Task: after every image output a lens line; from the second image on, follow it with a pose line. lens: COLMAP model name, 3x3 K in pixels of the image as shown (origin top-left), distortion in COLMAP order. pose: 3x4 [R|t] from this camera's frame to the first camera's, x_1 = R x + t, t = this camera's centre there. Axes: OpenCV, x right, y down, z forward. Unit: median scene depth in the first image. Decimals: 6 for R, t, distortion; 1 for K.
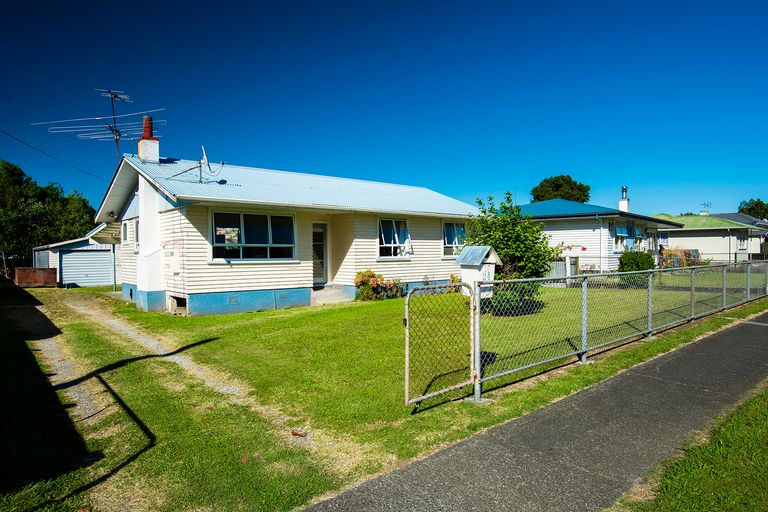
lens RADIAL K [[478.2, 0, 384.5], [0, 478.2, 257.2], [0, 0, 1]] dist [0.006451, 0.001369]
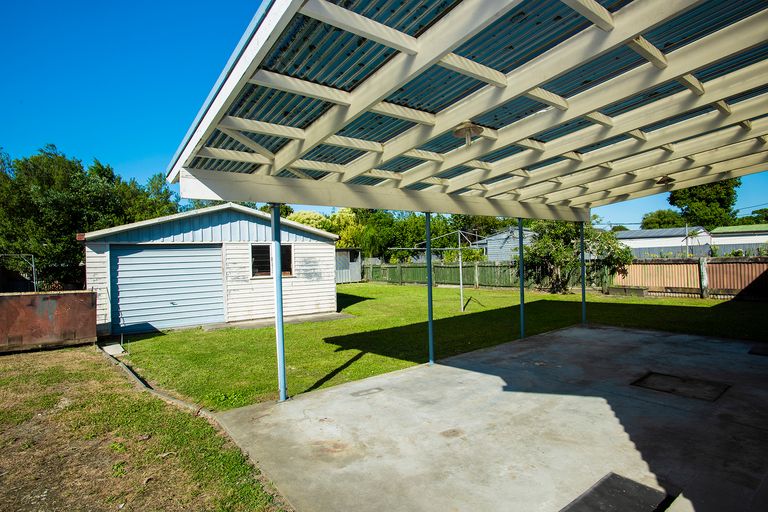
lens RADIAL K [[416.4, 0, 386.1], [0, 416.4, 255.0], [0, 0, 1]] dist [-0.008027, -0.001097]
pose [[0.995512, -0.024653, -0.091366, -0.406587], [0.023871, 0.999669, -0.009642, 0.002416], [0.091573, 0.007418, 0.995771, 0.662990]]
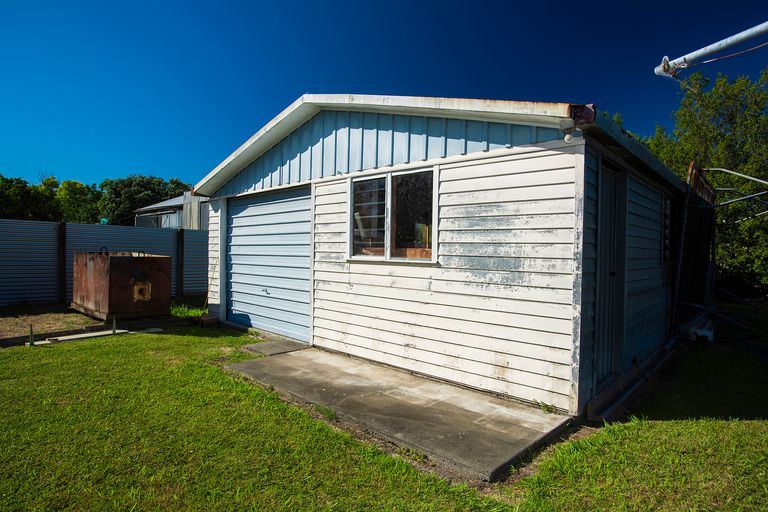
lens RADIAL K [[440.9, 0, 383.8], [0, 440.9, 252.9], [0, 0, 1]] dist [0.005179, 0.000459]
pose [[0.077030, 0.005466, -0.997014, -0.387965], [-0.021512, 0.999761, 0.003819, 0.015189], [0.996797, 0.021154, 0.077129, 1.080112]]
